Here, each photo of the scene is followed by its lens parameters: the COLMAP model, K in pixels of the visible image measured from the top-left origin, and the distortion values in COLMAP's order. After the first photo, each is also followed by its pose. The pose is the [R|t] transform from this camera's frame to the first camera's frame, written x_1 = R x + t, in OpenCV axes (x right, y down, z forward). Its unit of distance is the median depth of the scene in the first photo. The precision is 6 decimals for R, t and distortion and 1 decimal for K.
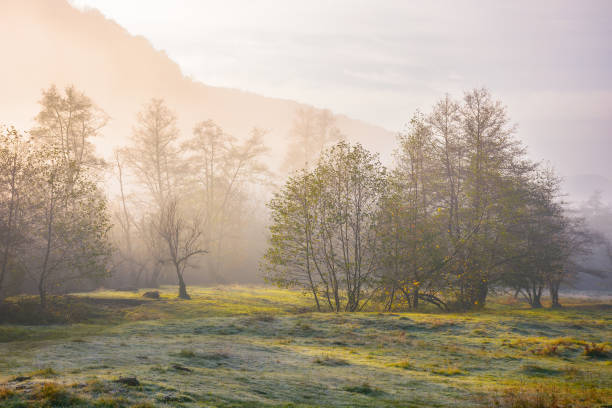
lens RADIAL K [[1371.3, 0, 323.4], [0, 1371.3, 201.4], [0, 0, 1]] dist [0.485020, 0.491737]
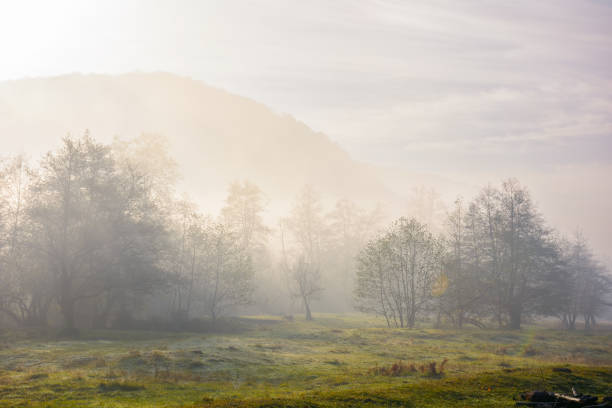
lens RADIAL K [[1020.1, 0, 306.0], [0, 1020.1, 204.0], [0, 0, 1]] dist [0.228872, 0.137971]
pose [[0.989451, -0.012315, -0.144346, 0.054291], [0.005483, 0.998850, -0.047629, -0.003266], [0.144766, 0.046335, 0.988380, -0.106858]]
